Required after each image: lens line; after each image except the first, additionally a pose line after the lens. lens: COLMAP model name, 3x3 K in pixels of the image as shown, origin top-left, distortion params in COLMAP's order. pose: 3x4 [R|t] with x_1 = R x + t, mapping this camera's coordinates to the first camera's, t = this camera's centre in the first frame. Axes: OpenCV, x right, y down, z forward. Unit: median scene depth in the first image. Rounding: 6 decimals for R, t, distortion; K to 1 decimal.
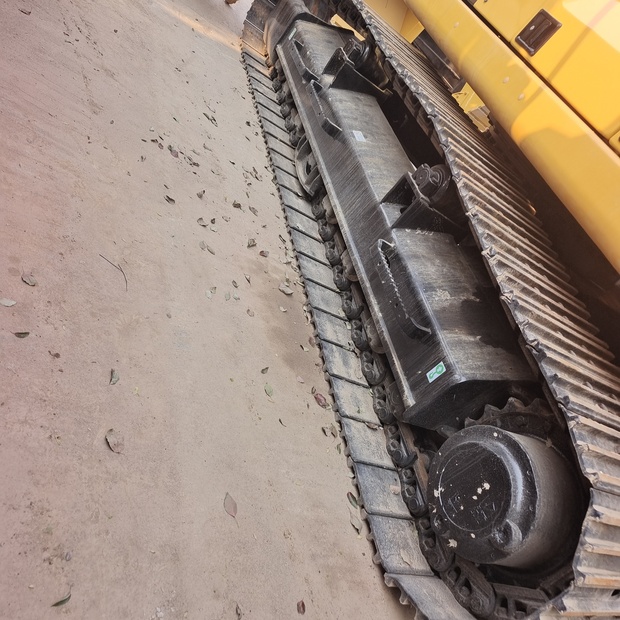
lens RADIAL K [[556.3, 0, 316.4], [0, 556.3, 308.8], [0, 0, 1]] dist [0.032519, -0.000368]
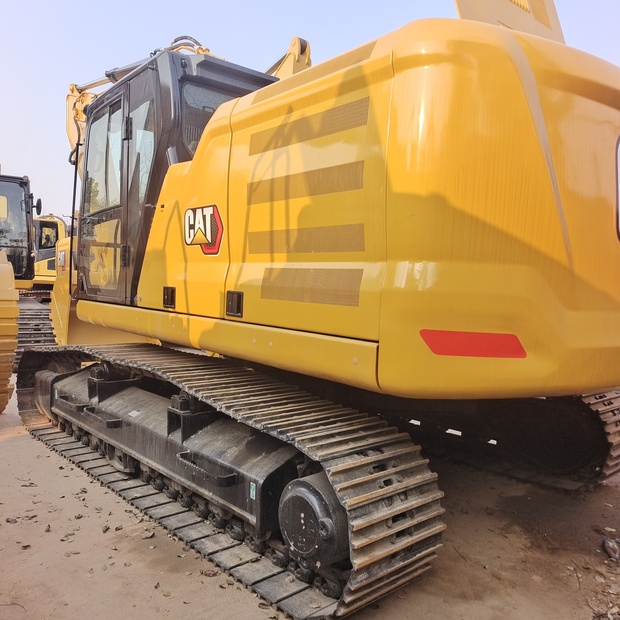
lens RADIAL K [[556.3, 0, 316.4], [0, 556.3, 308.8], [0, 0, 1]] dist [0.032519, -0.000368]
pose [[0.716208, -0.607054, 0.344284, 0.096134], [0.696404, 0.653806, -0.295903, 0.278412], [-0.045466, 0.451689, 0.891016, -0.410601]]
